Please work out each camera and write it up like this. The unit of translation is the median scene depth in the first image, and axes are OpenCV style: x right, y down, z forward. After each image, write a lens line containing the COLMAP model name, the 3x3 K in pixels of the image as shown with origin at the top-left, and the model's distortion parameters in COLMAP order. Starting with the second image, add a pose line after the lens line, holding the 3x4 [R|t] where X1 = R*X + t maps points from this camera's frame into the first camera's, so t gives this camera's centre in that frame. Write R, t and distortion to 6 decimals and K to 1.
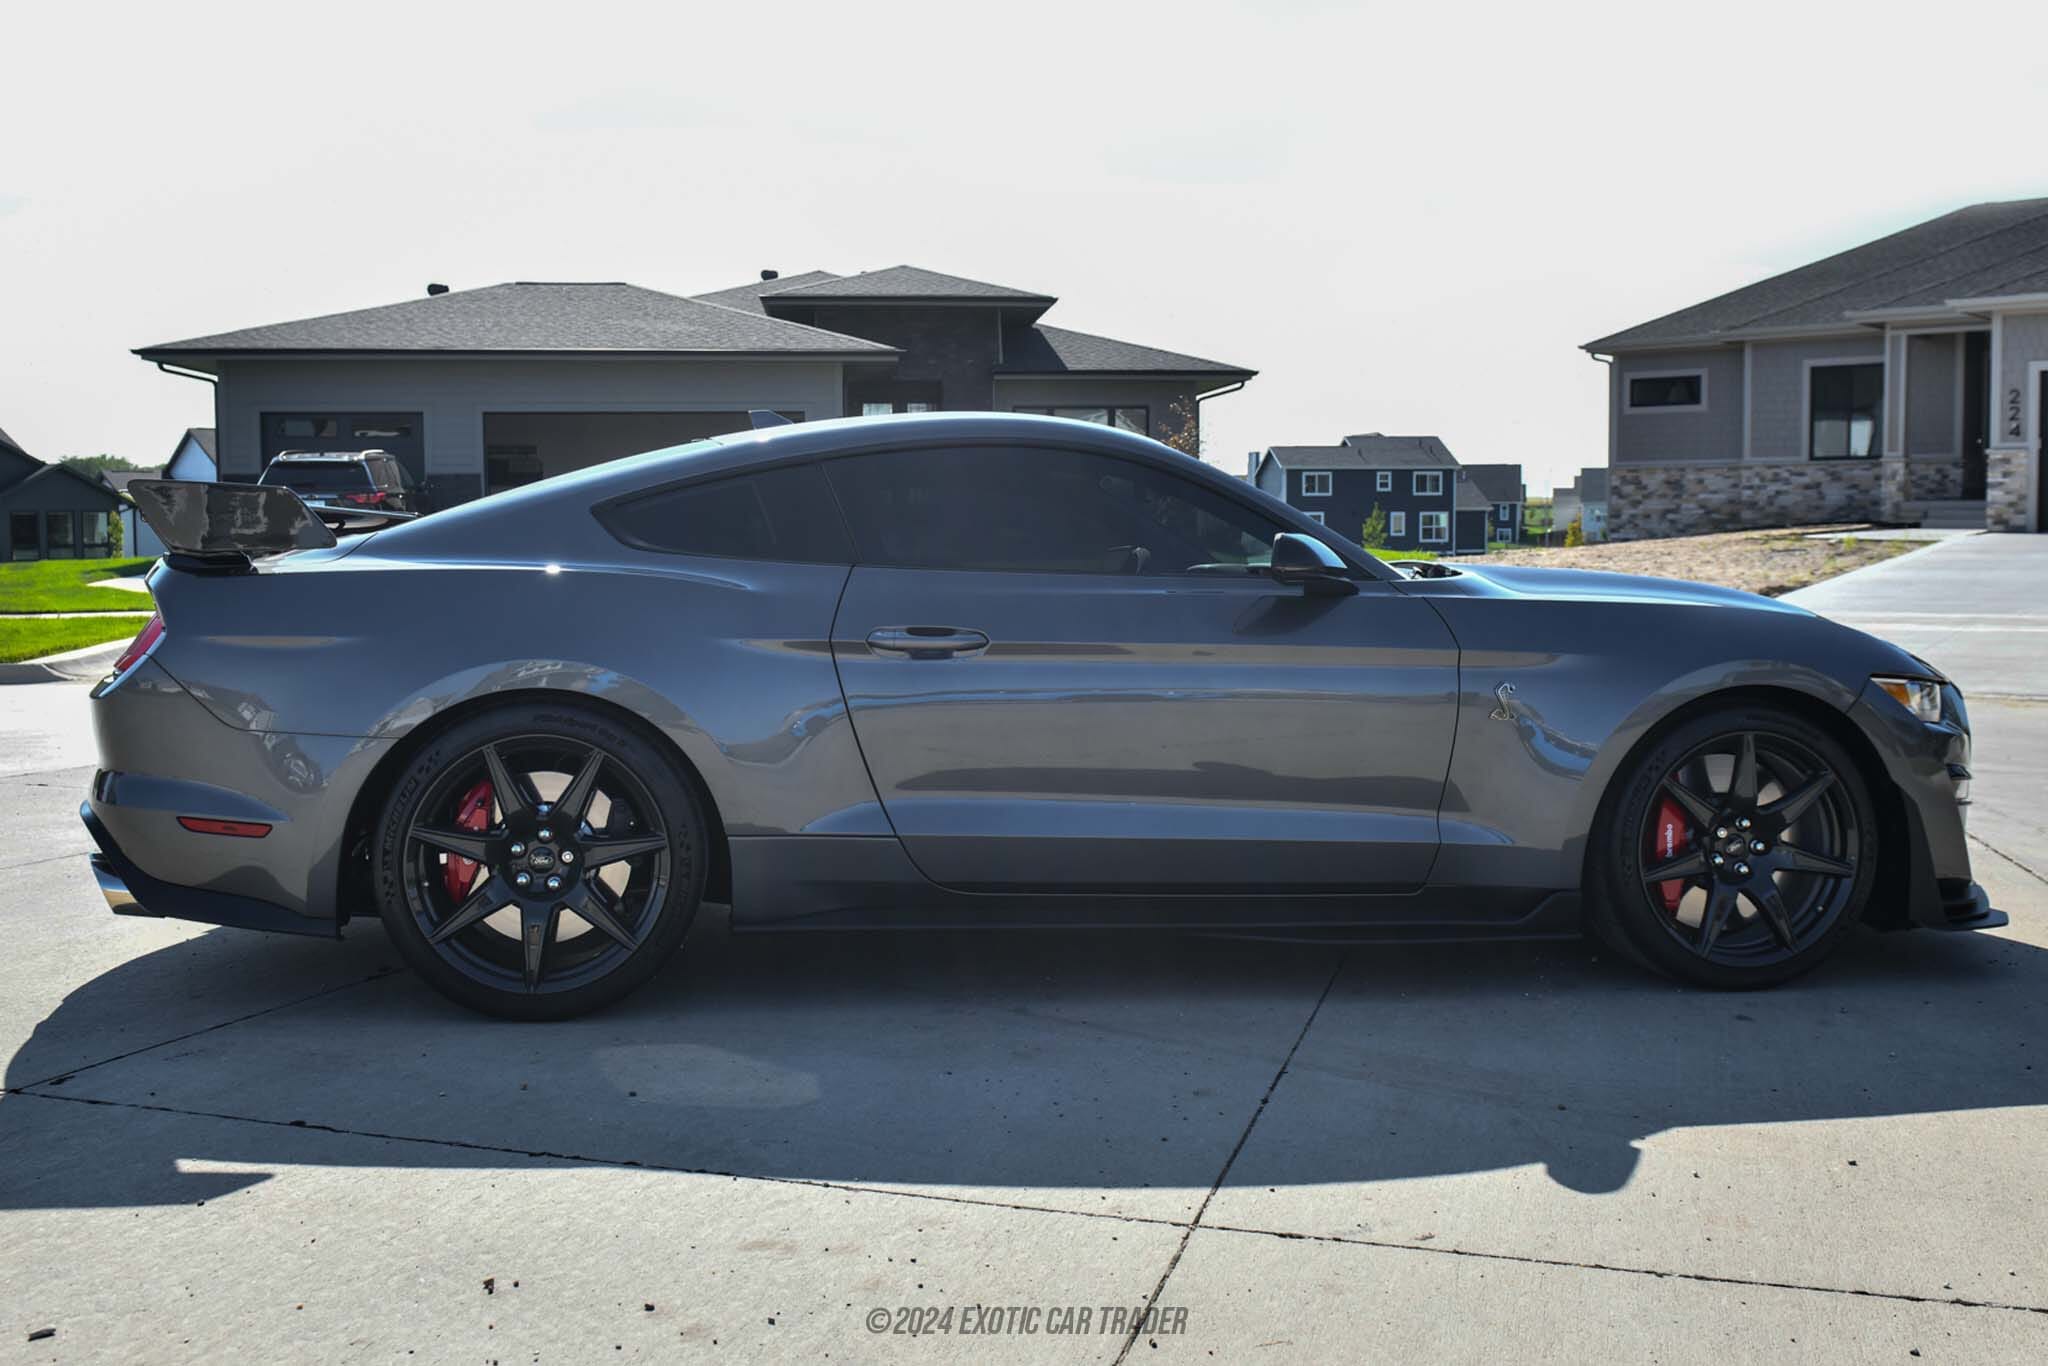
lens RADIAL K [[1570.9, 0, 1035.7], [0, 1570.9, 689.0], [0, 0, 1]] dist [-0.025215, -0.003847]
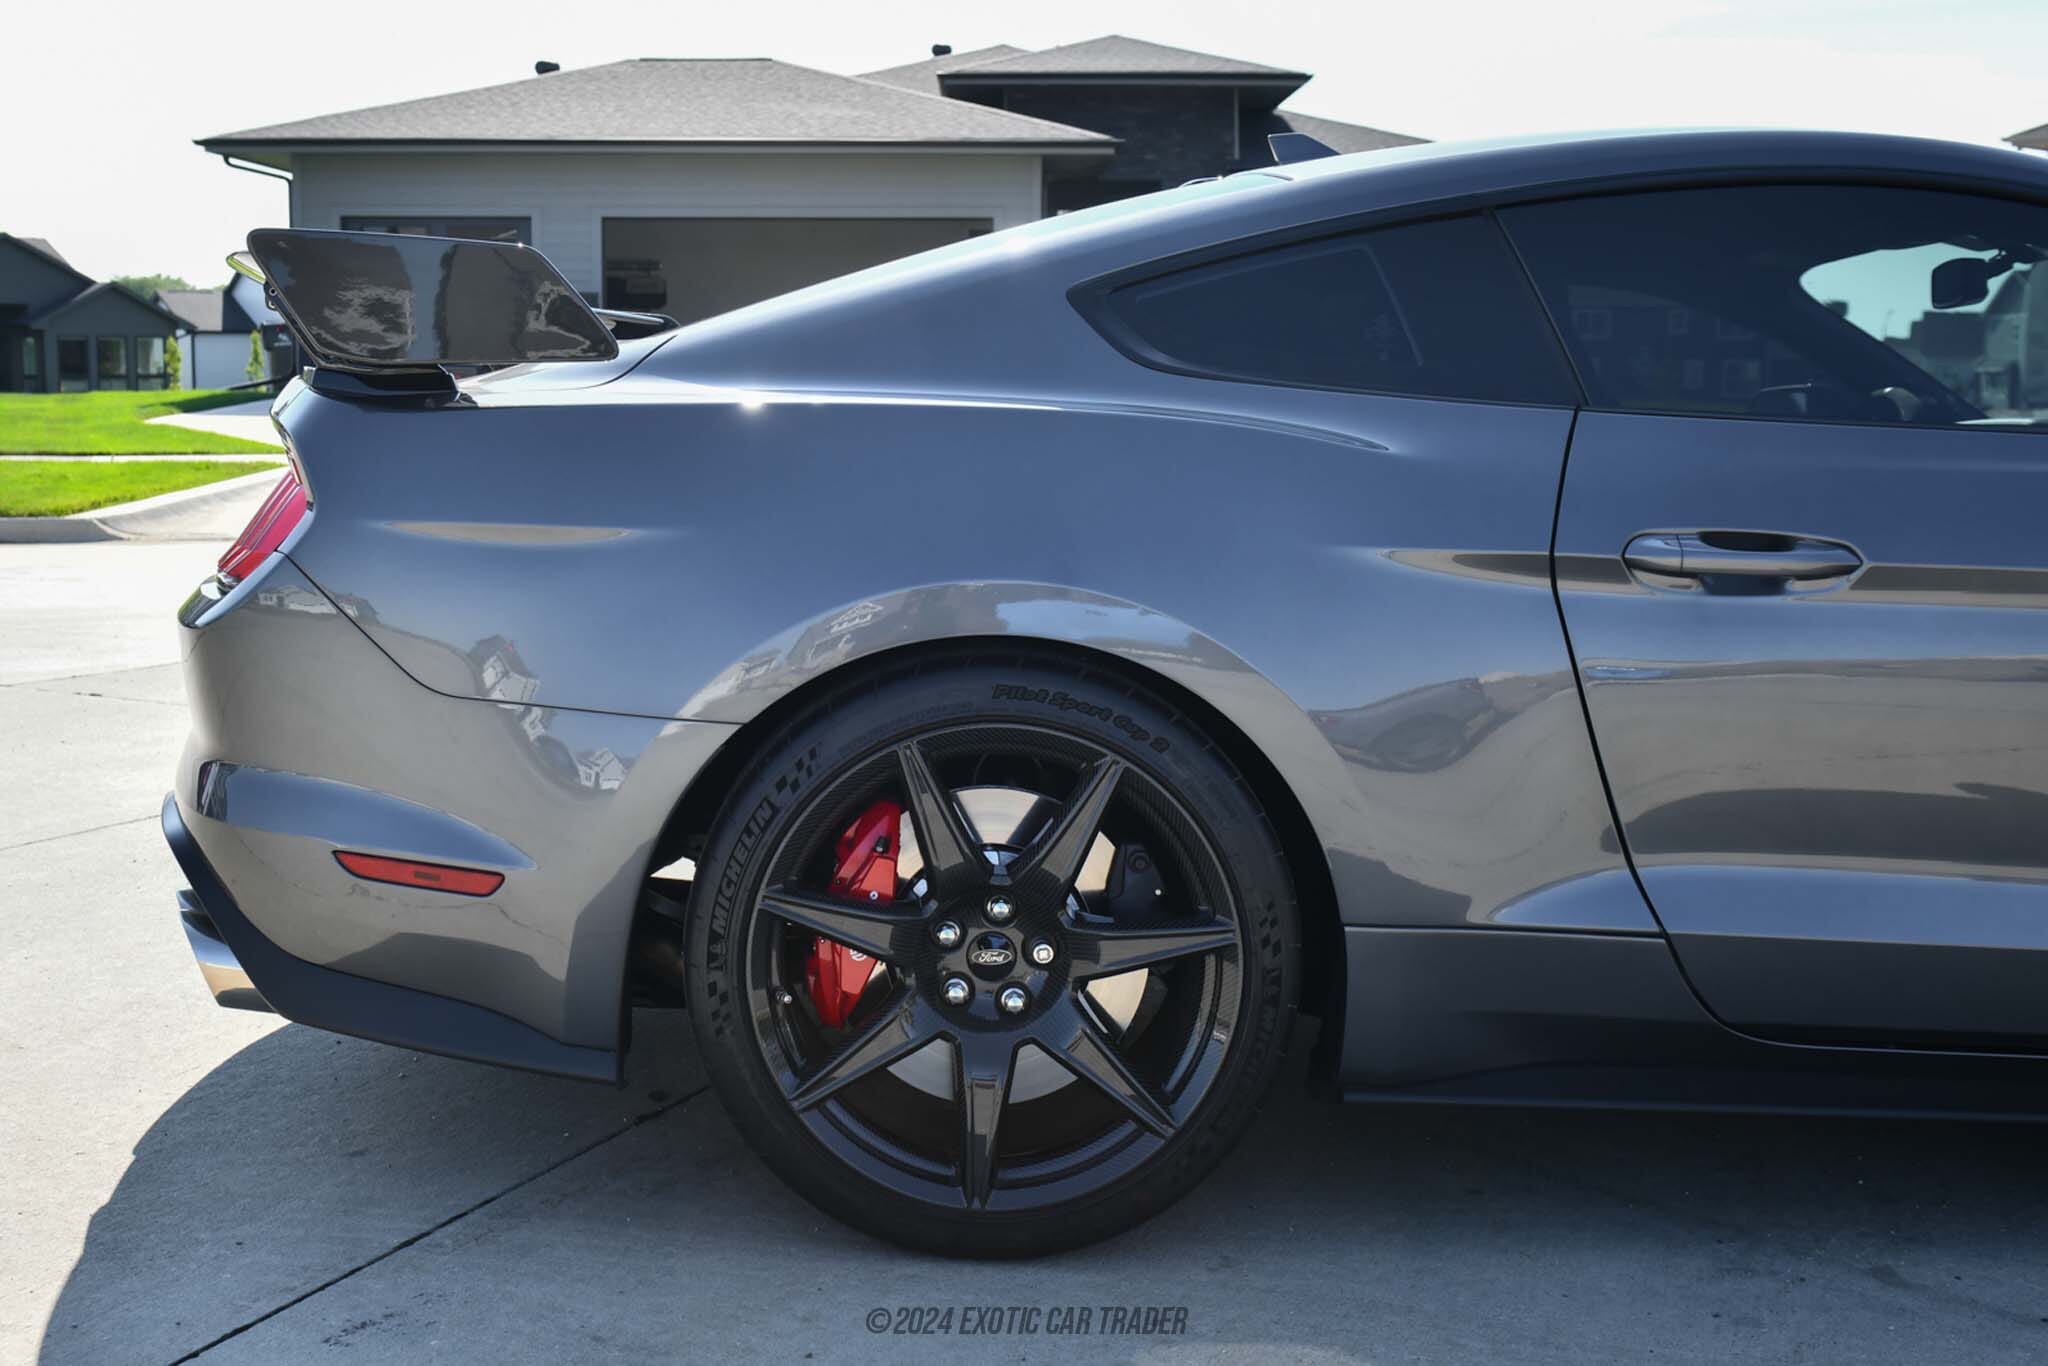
lens RADIAL K [[1928.5, 0, 1040.0], [0, 1928.5, 674.5], [0, 0, 1]] dist [-0.025137, 0.000000]
pose [[0.993576, 0.029811, -0.109169, -0.223631], [-0.023683, 0.998093, 0.057004, -0.023181], [0.110660, -0.054052, 0.992387, 0.347465]]
